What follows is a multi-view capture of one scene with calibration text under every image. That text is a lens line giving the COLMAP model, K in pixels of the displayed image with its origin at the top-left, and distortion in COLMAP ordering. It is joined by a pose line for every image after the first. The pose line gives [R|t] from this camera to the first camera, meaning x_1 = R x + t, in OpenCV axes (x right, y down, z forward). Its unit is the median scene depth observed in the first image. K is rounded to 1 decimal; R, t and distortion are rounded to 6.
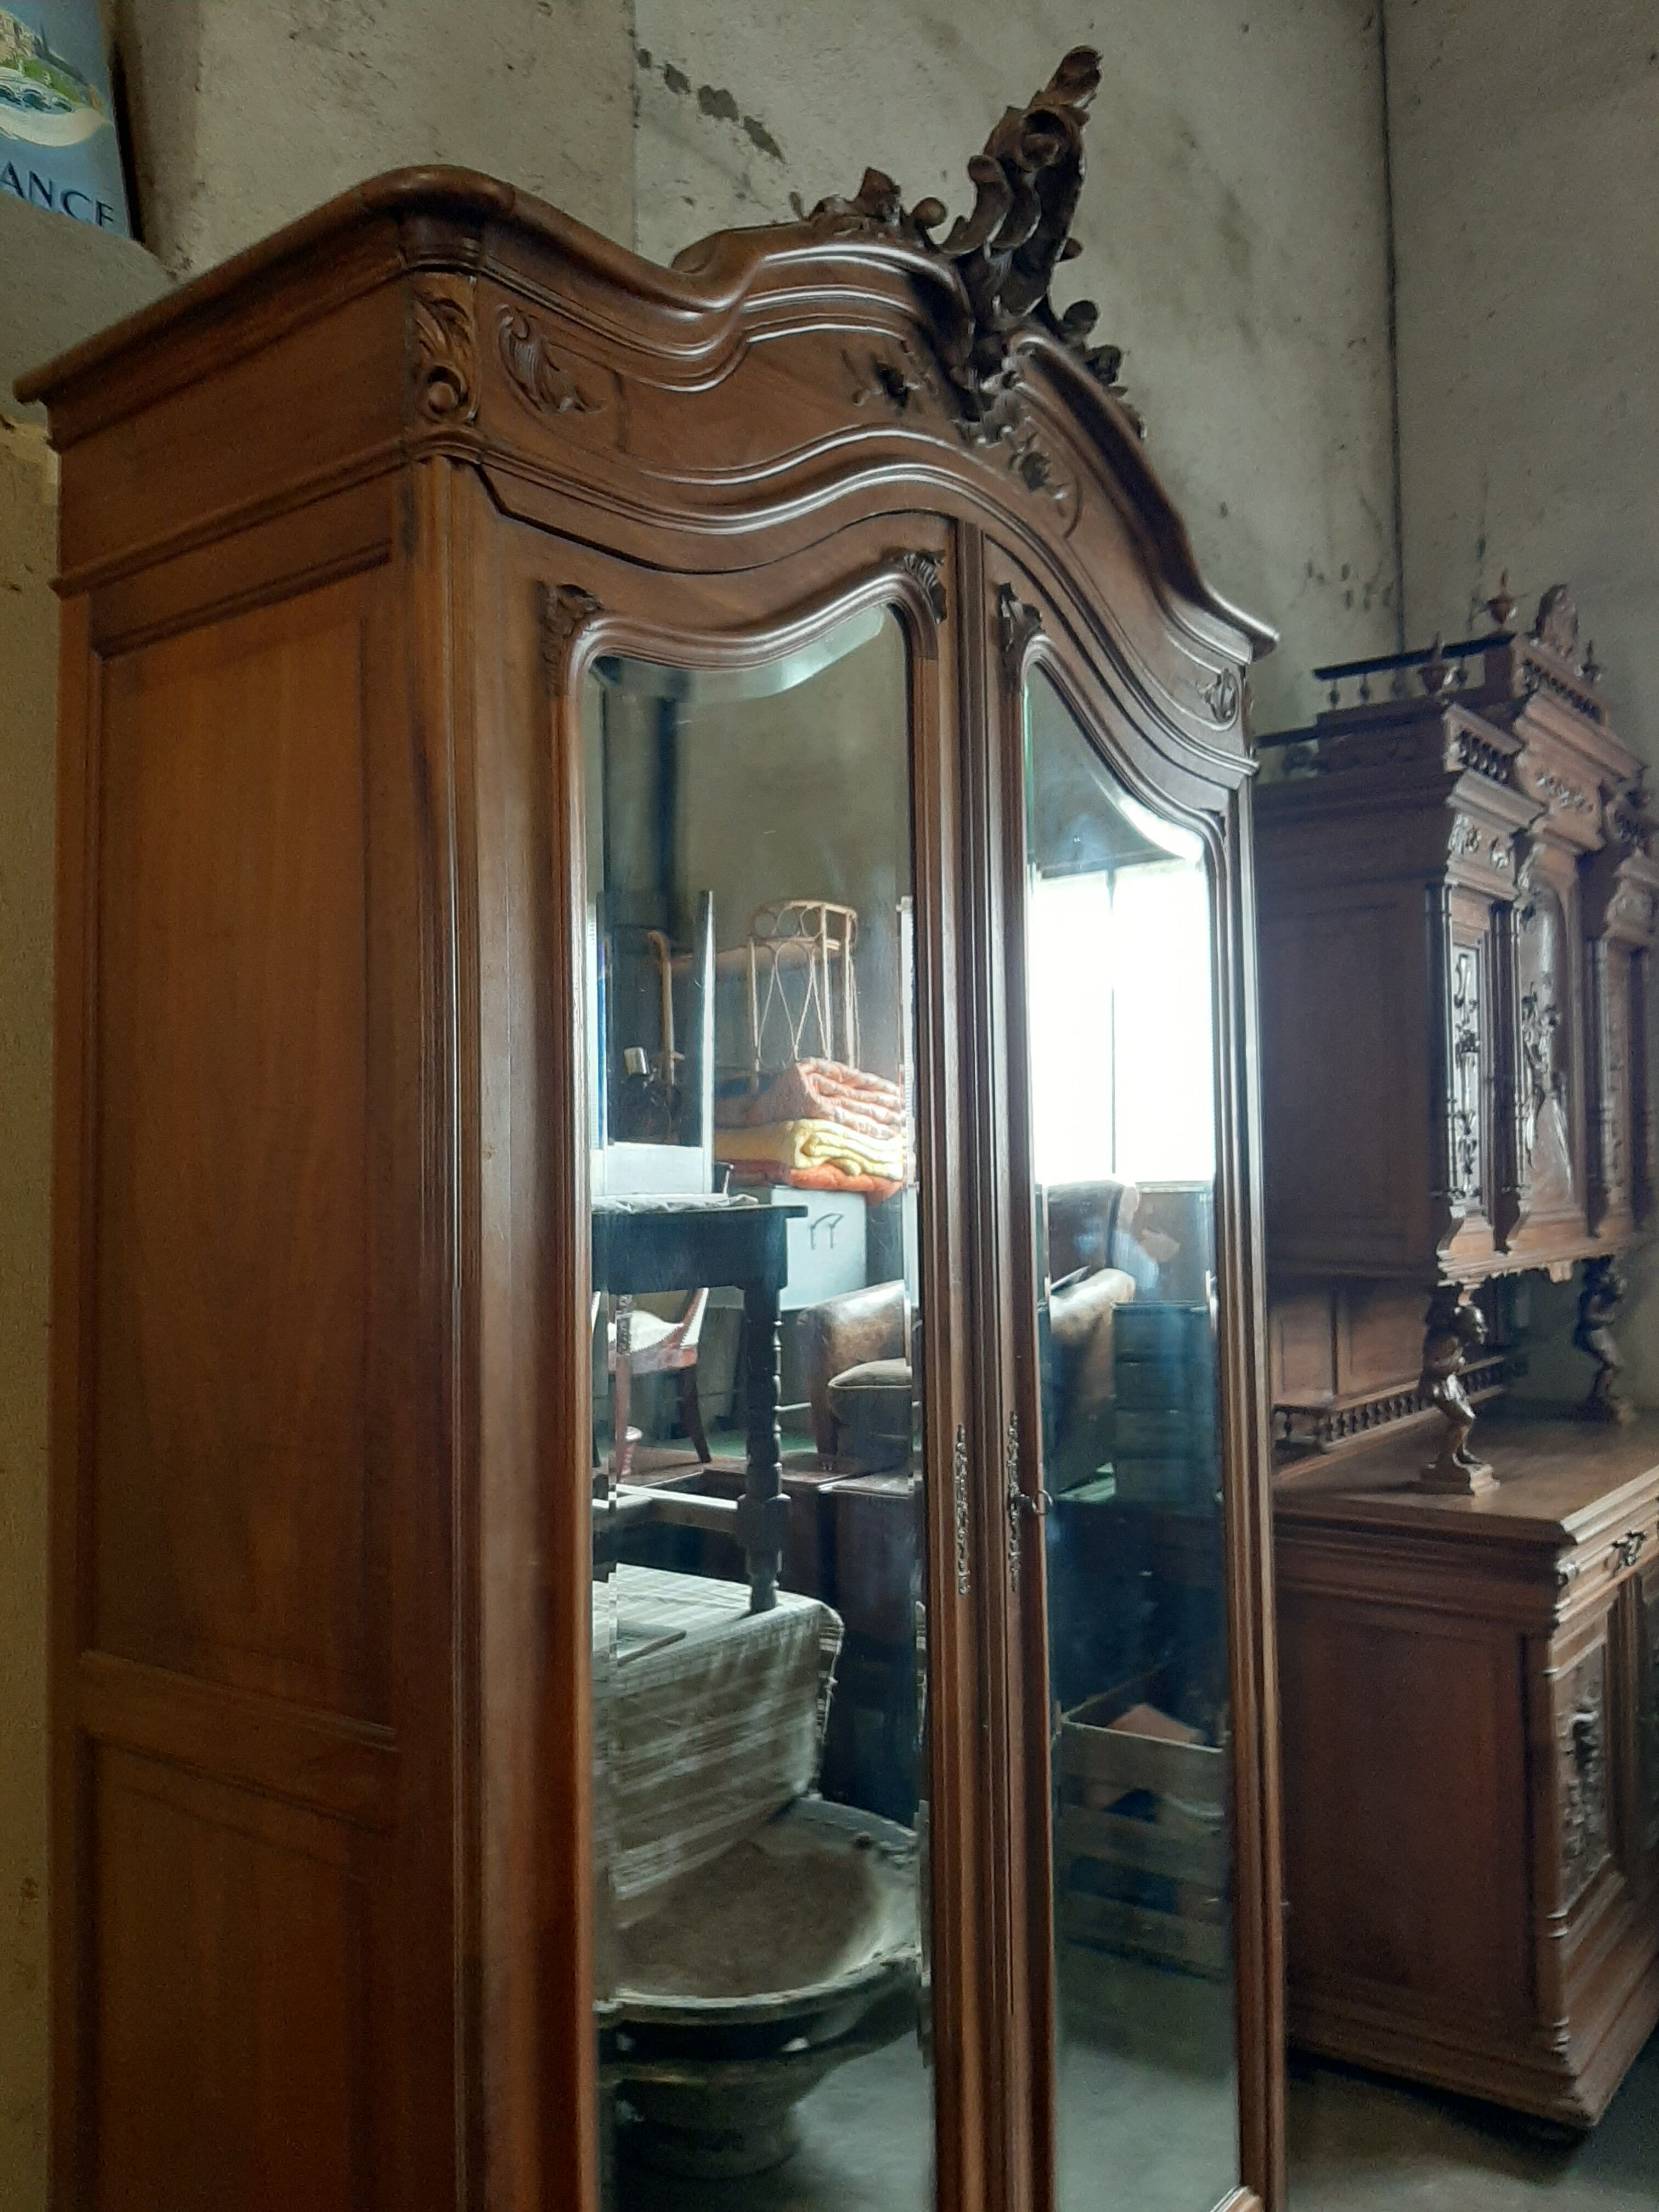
lens RADIAL K [[1776.6, 0, 855.1], [0, 1776.6, 1100.5], [0, 0, 1]] dist [0.008542, -0.014134]
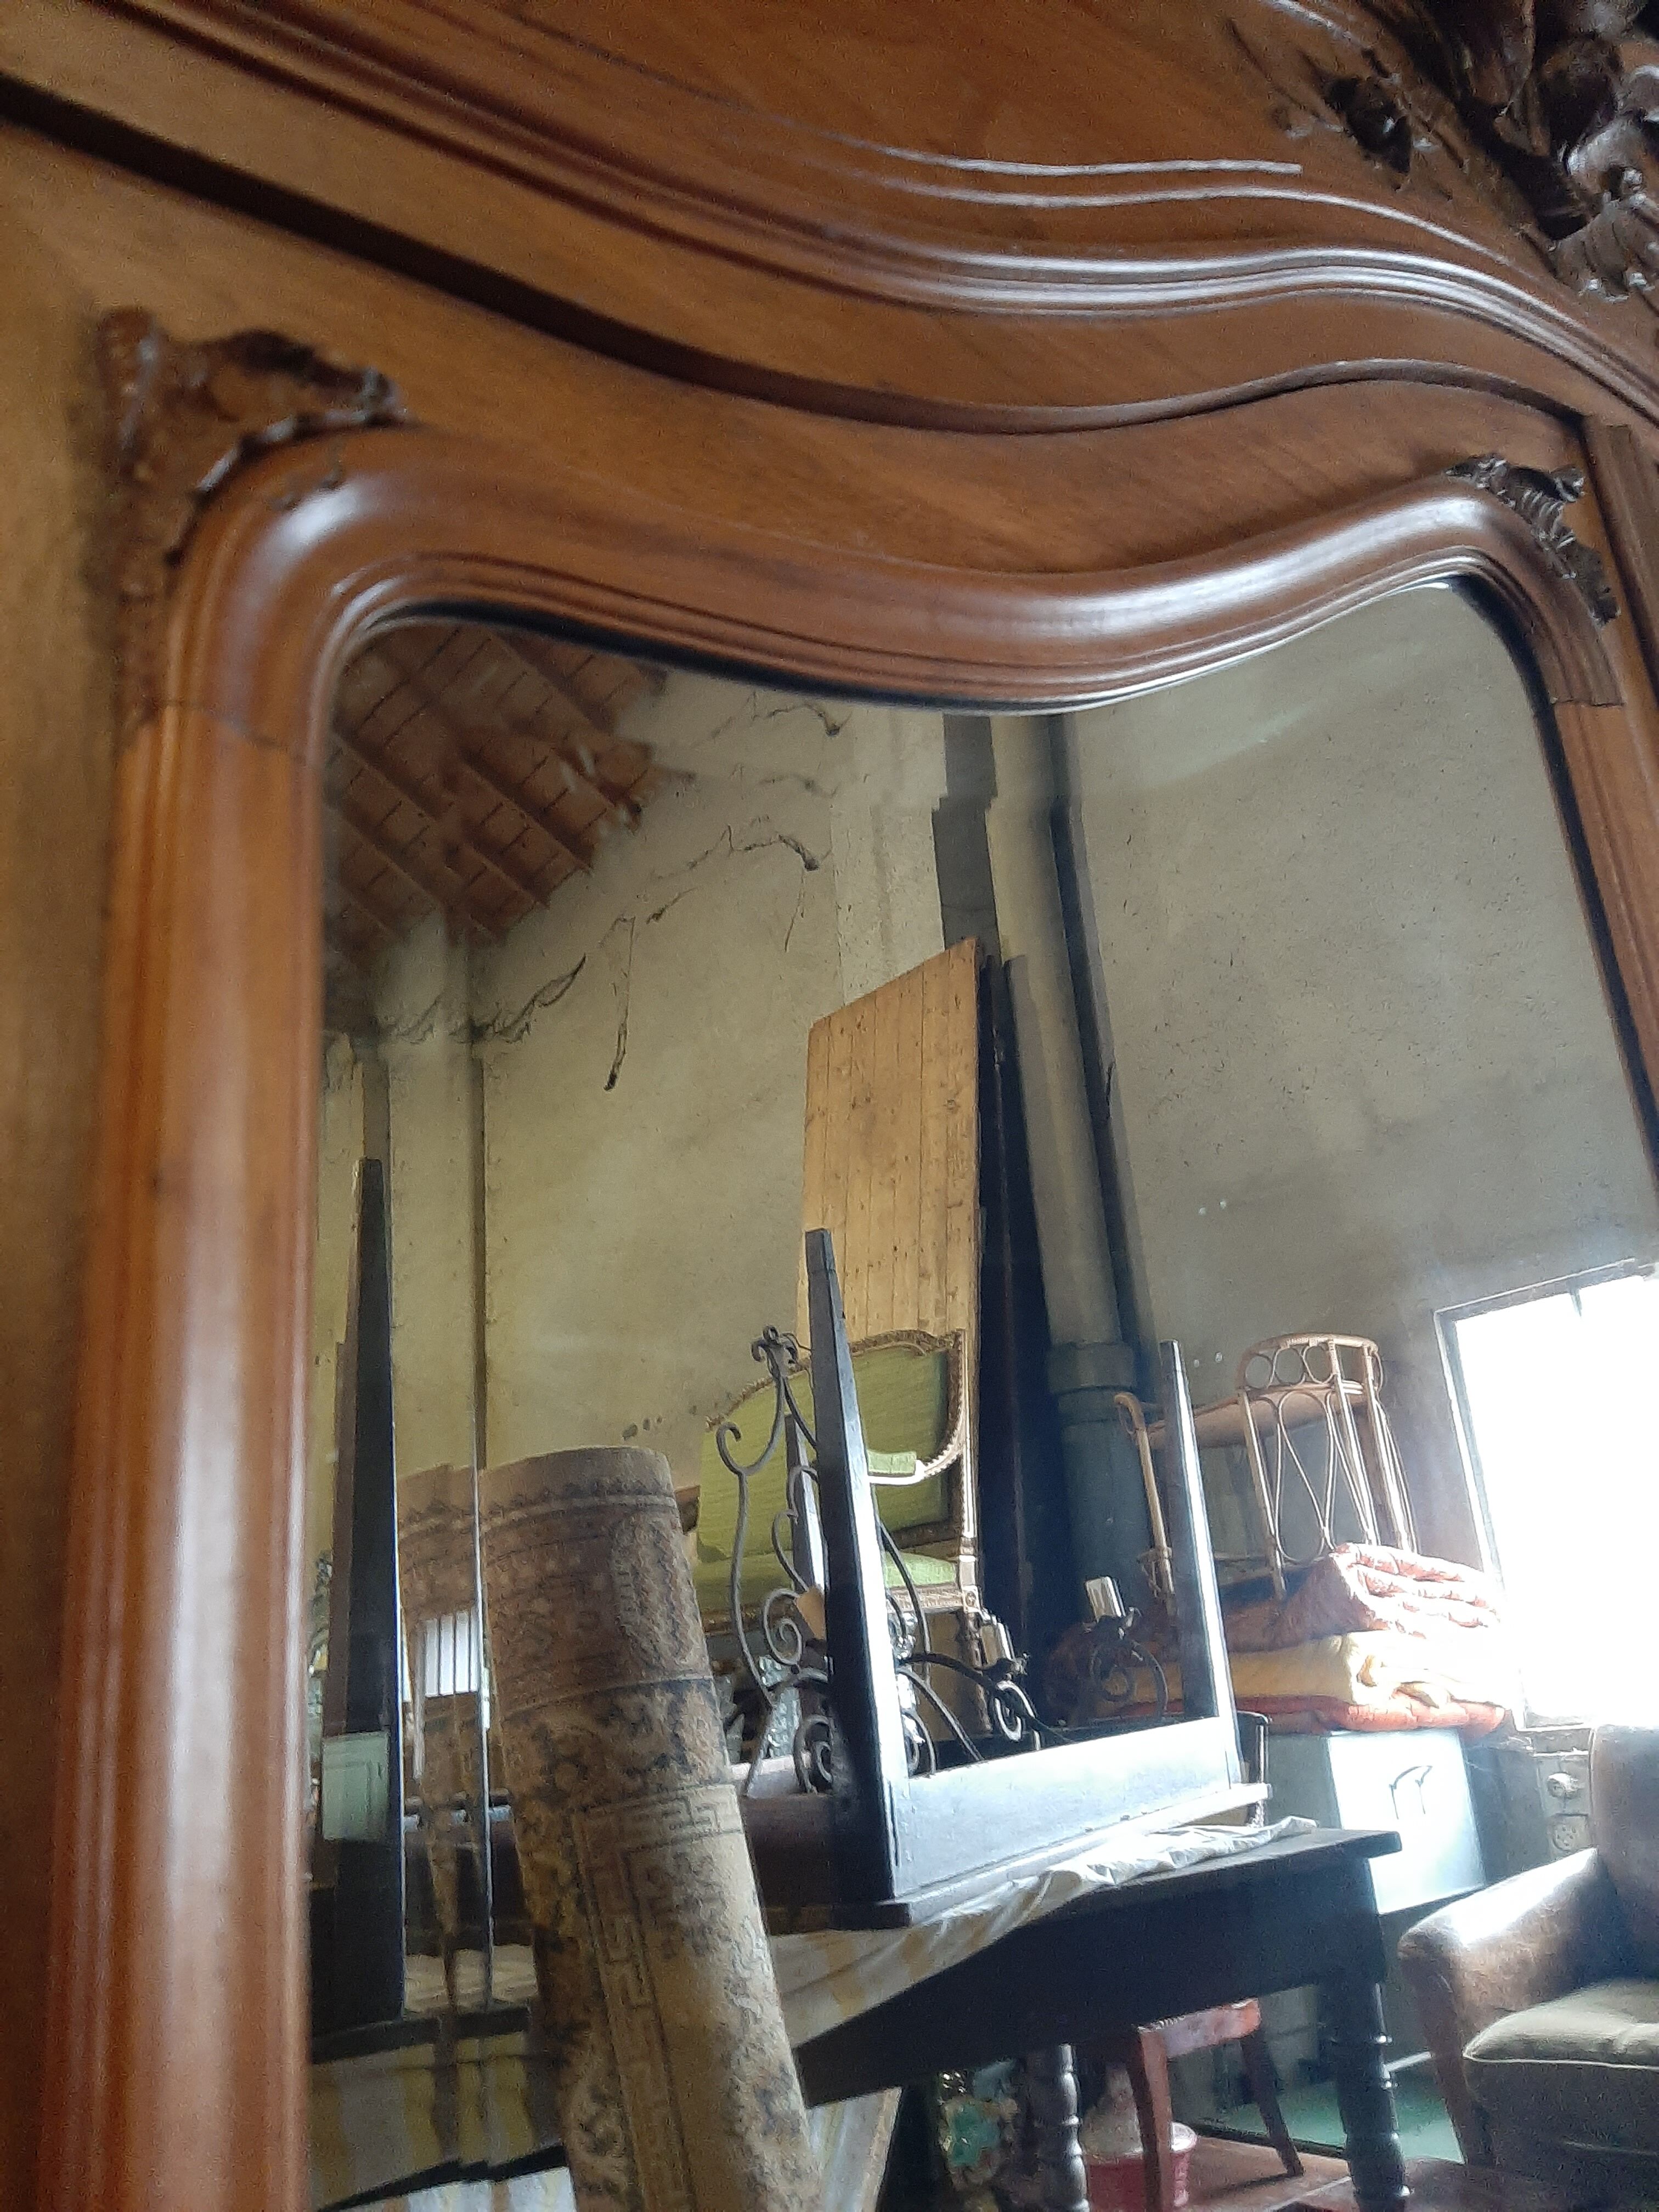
lens RADIAL K [[1795.9, 0, 821.4], [0, 1795.9, 1008.9], [0, 0, 1]] dist [0.058680, -0.086552]
pose [[0.953443, -0.164818, -0.252551, -0.010064], [0.083106, 0.948613, -0.305332, -0.034189], [0.289897, 0.270128, 0.918145, 0.241705]]
